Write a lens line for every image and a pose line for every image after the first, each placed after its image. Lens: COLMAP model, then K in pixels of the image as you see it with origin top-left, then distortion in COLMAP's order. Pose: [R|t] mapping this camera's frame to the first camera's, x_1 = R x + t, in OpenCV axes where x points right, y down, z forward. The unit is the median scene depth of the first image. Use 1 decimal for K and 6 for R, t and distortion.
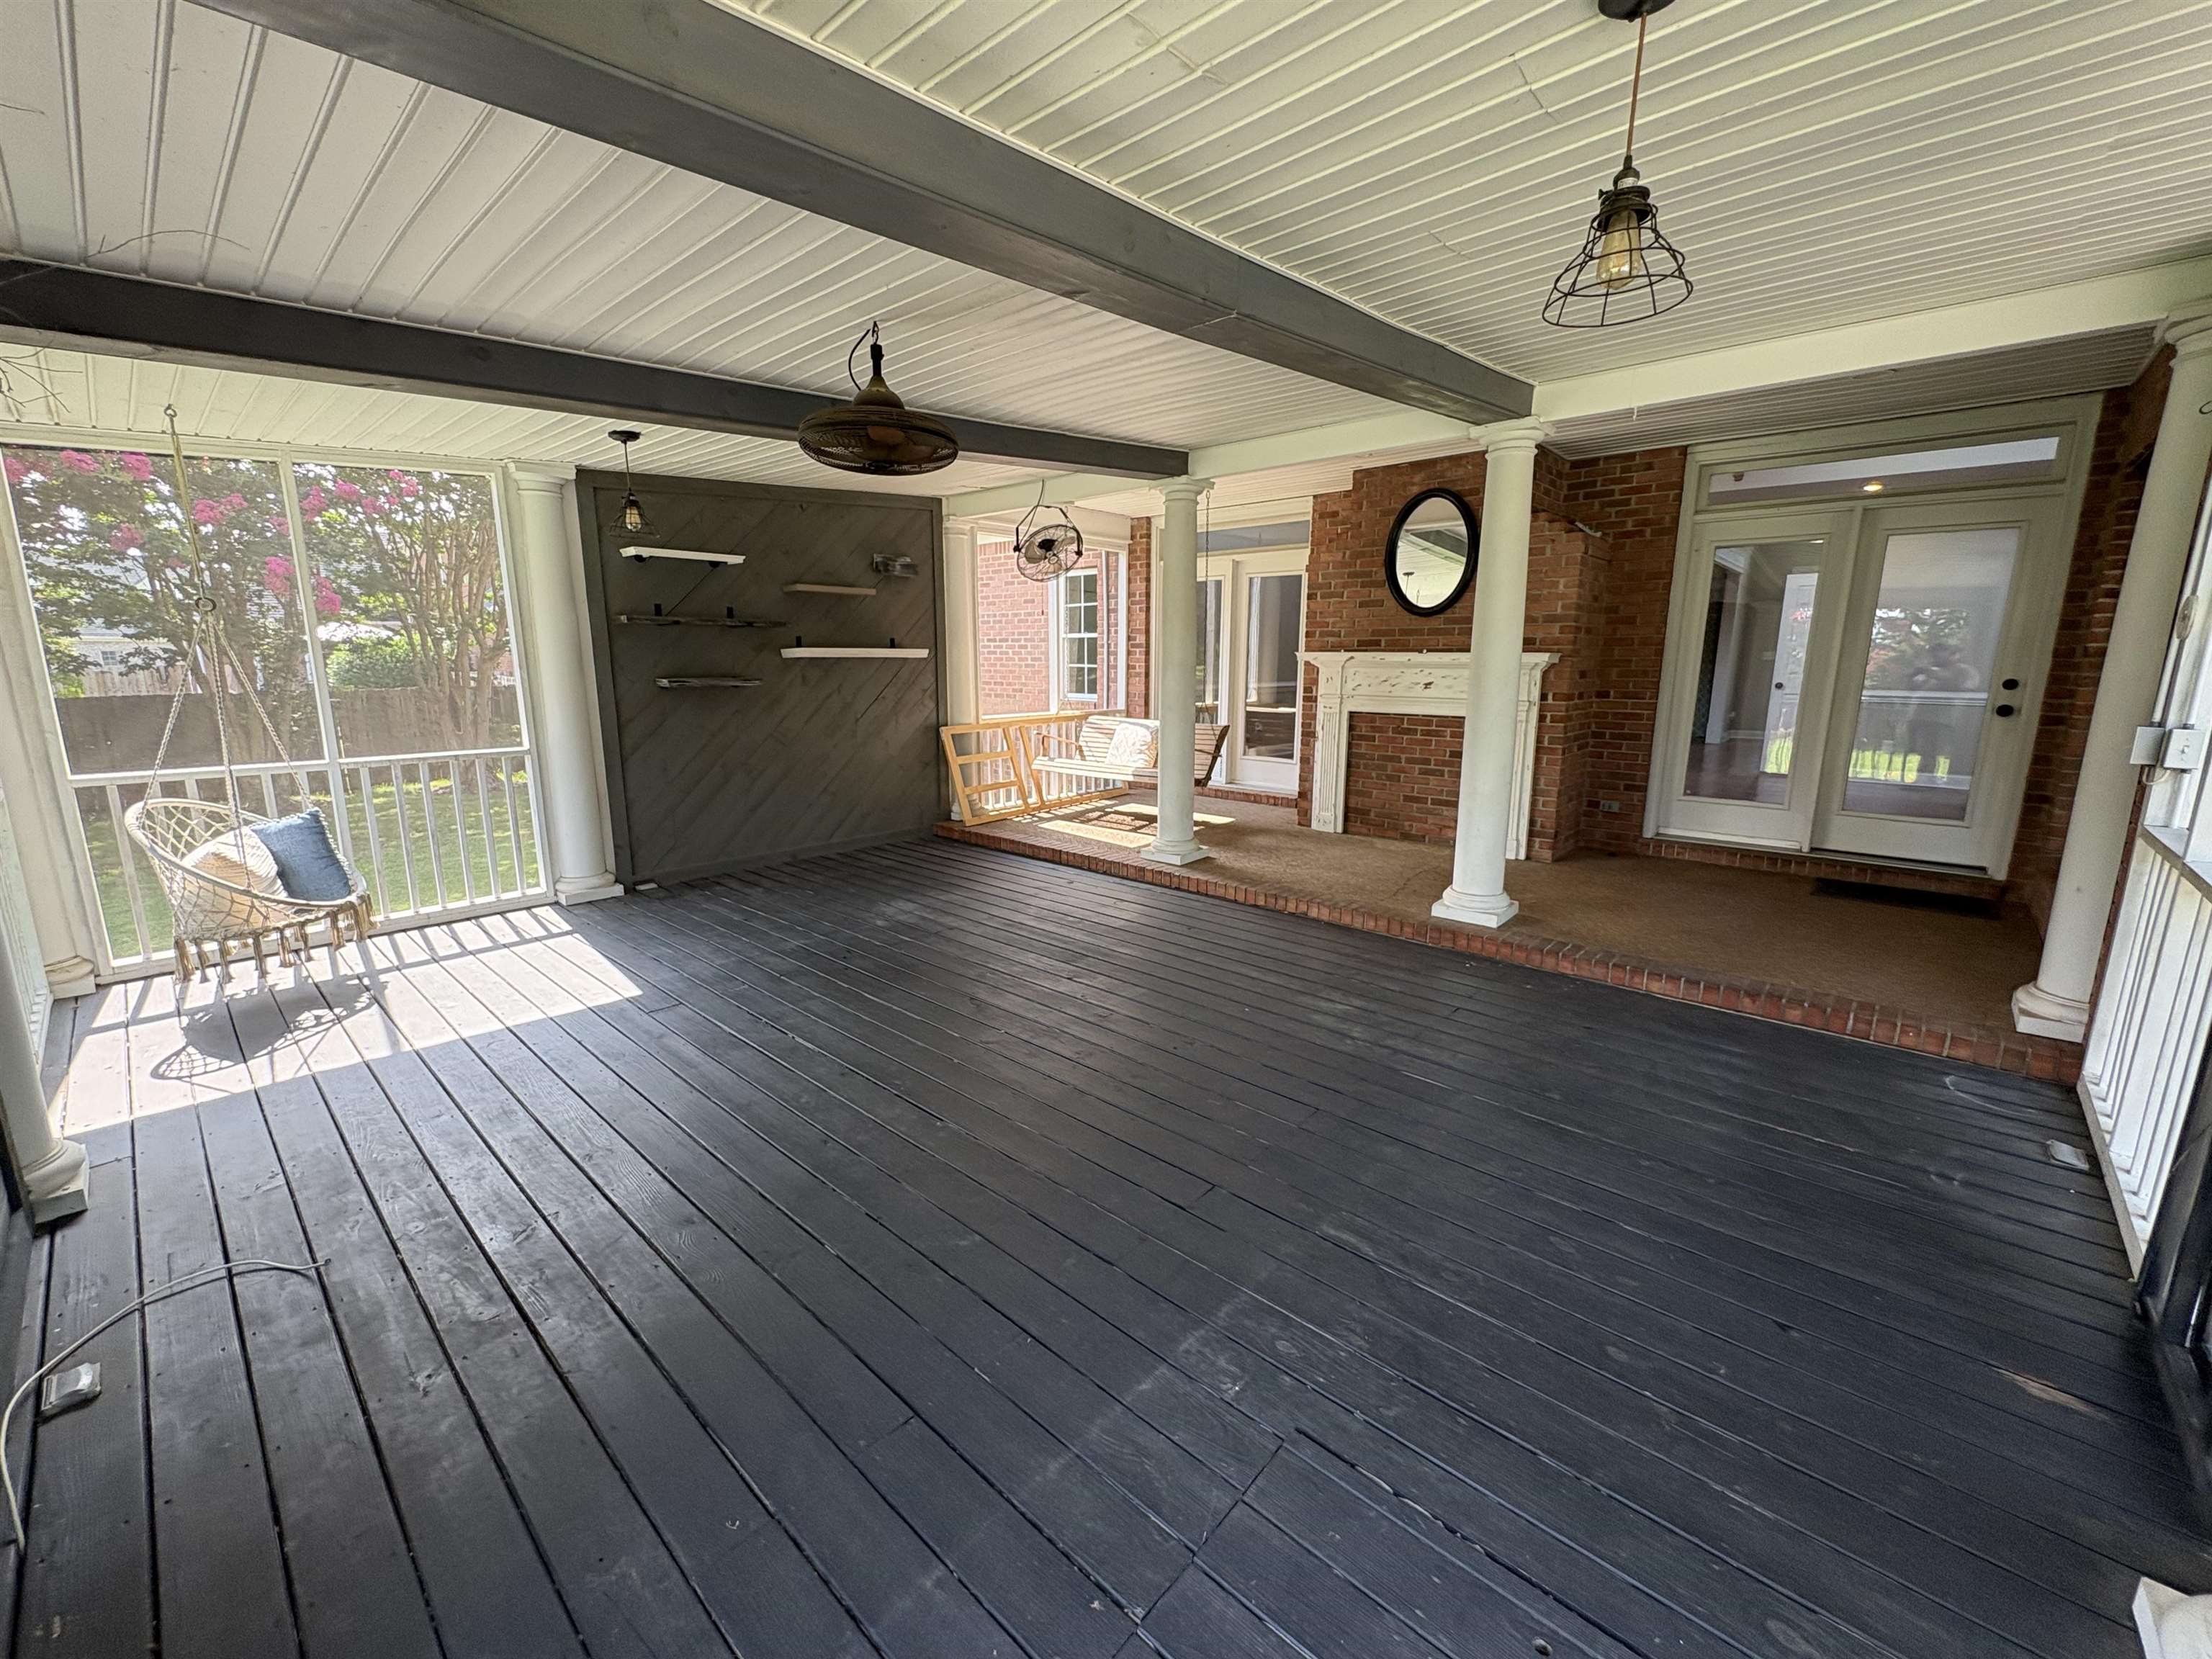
lens RADIAL K [[885.1, 0, 1107.4], [0, 885.1, 833.2], [0, 0, 1]] dist [-0.002000, 0.000103]
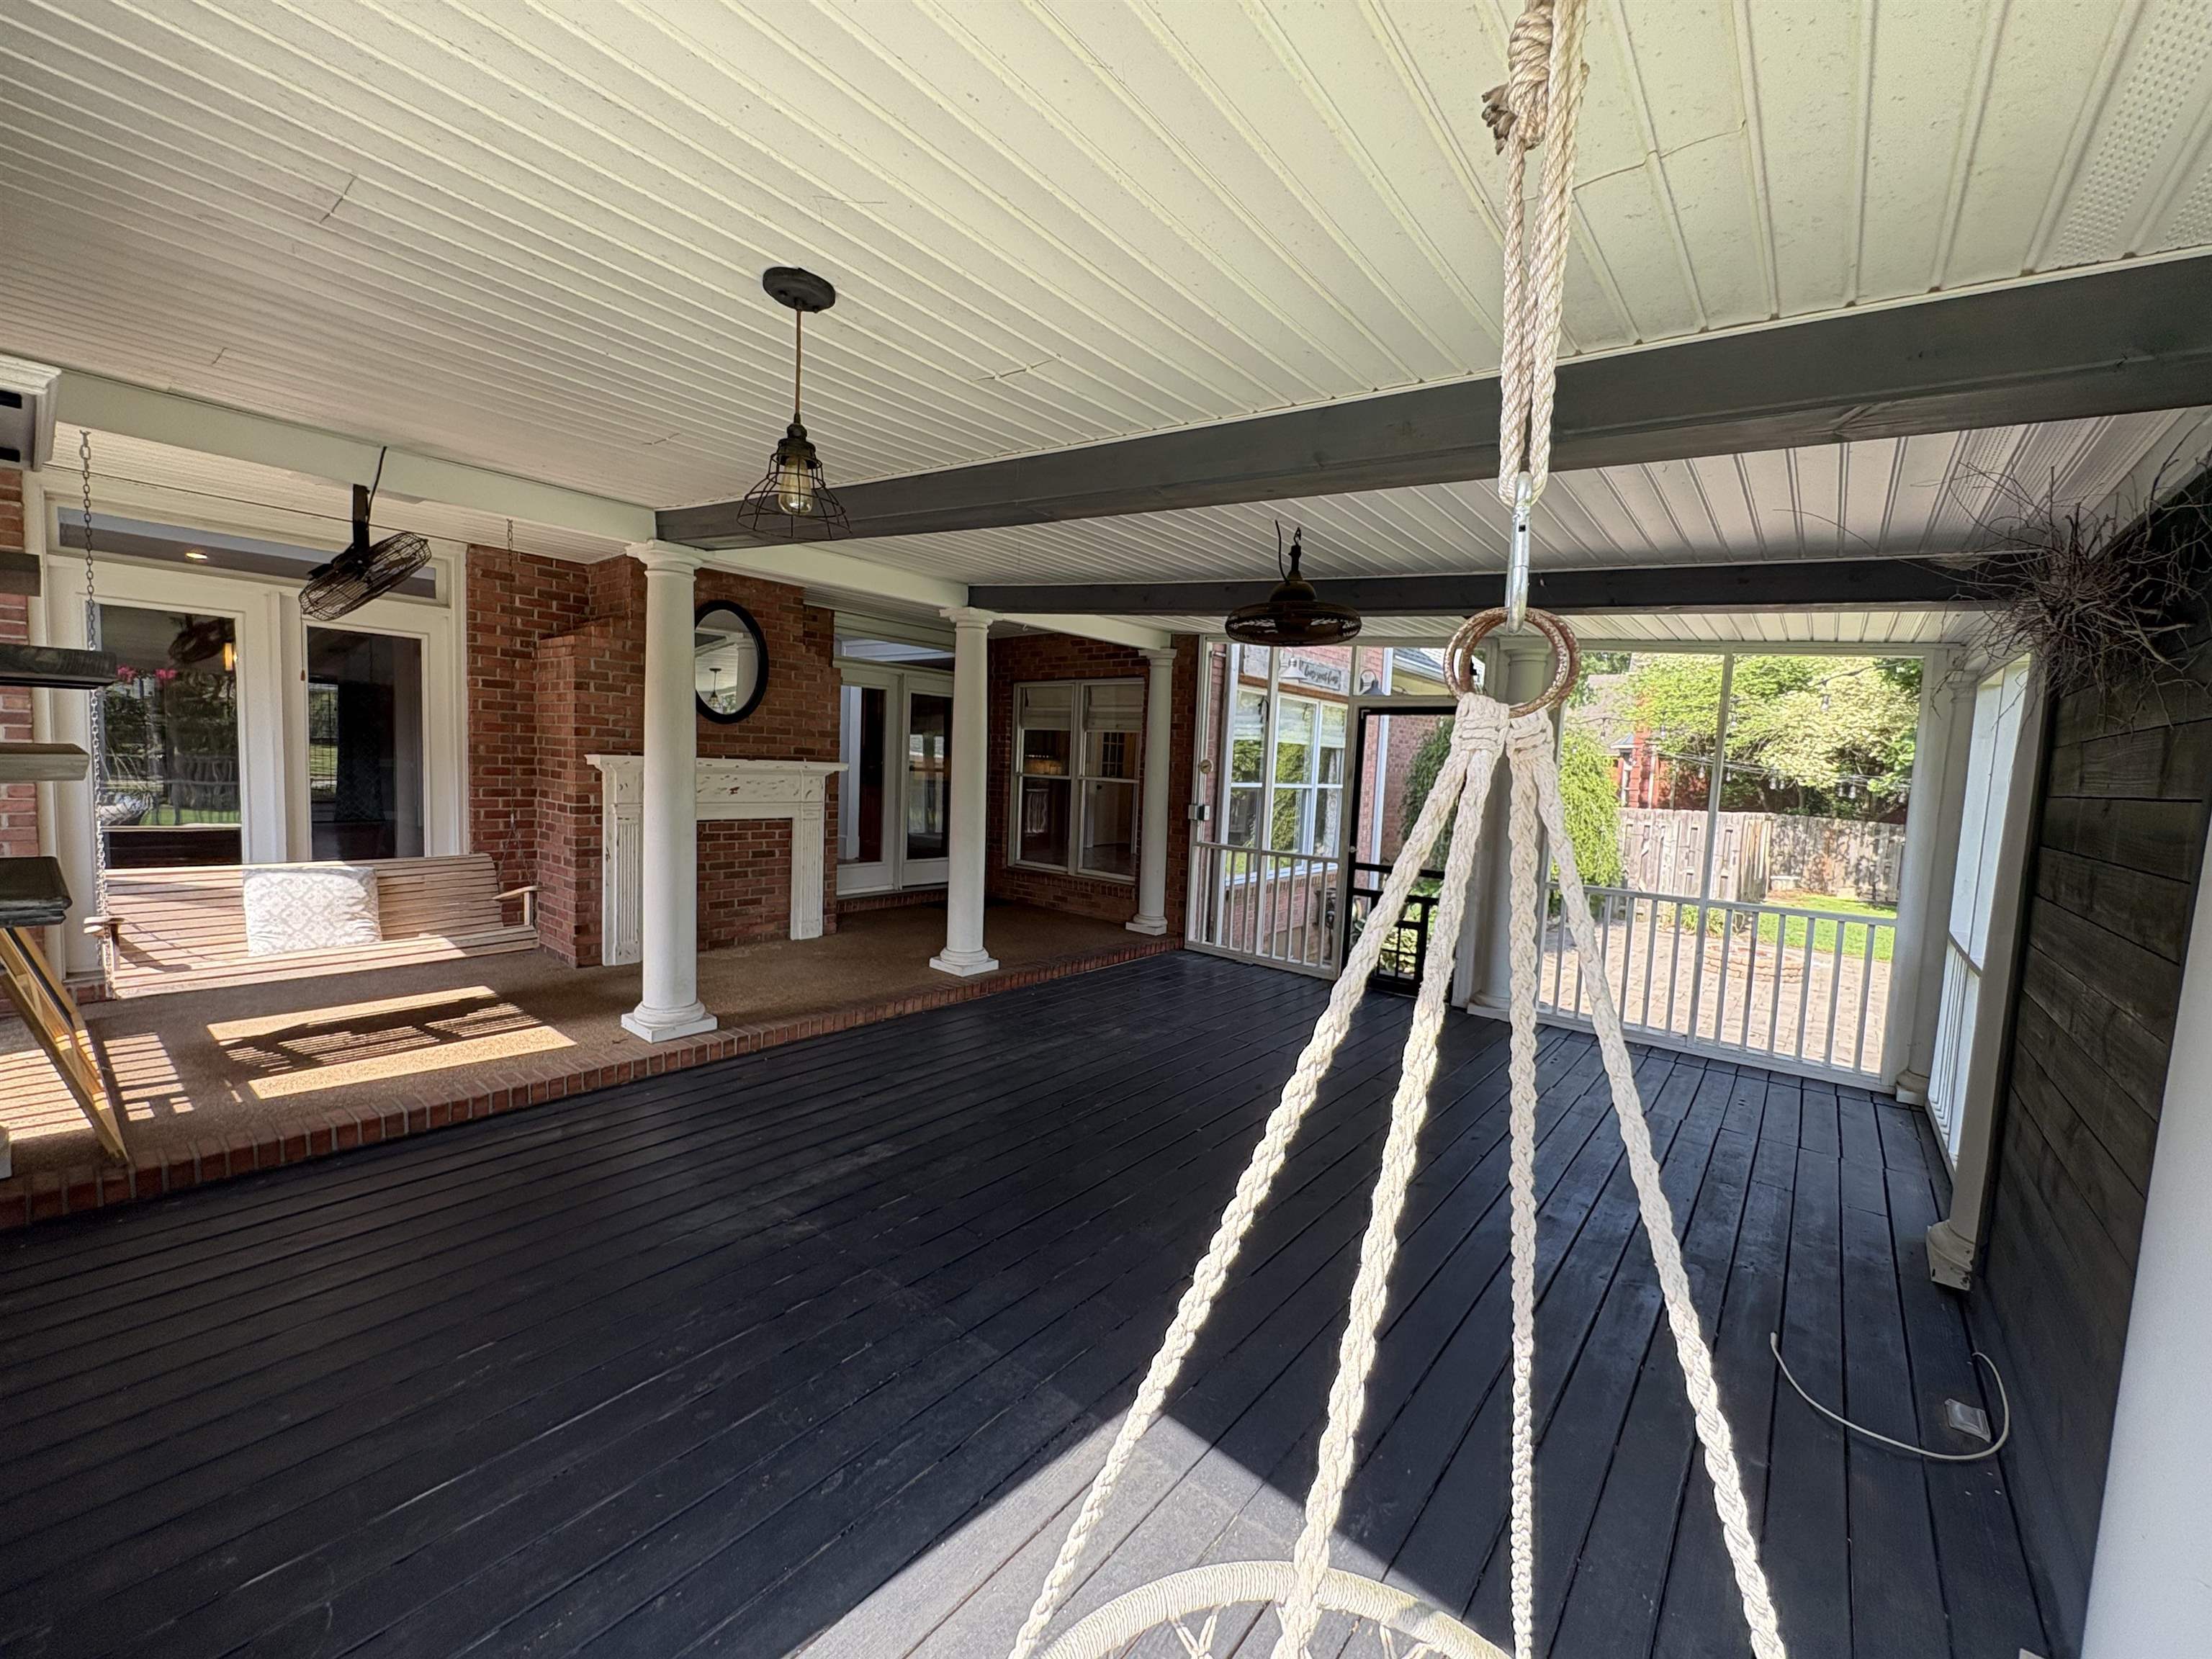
lens RADIAL K [[885.1, 0, 1107.9], [0, 885.1, 825.4], [0, 0, 1]] dist [-0.002000, 0.000103]
pose [[-0.055315, -0.076893, 0.995504, -0.681711], [0.151762, 0.984799, 0.084499, -0.150096], [-0.986868, 0.155754, -0.042804, 0.634596]]
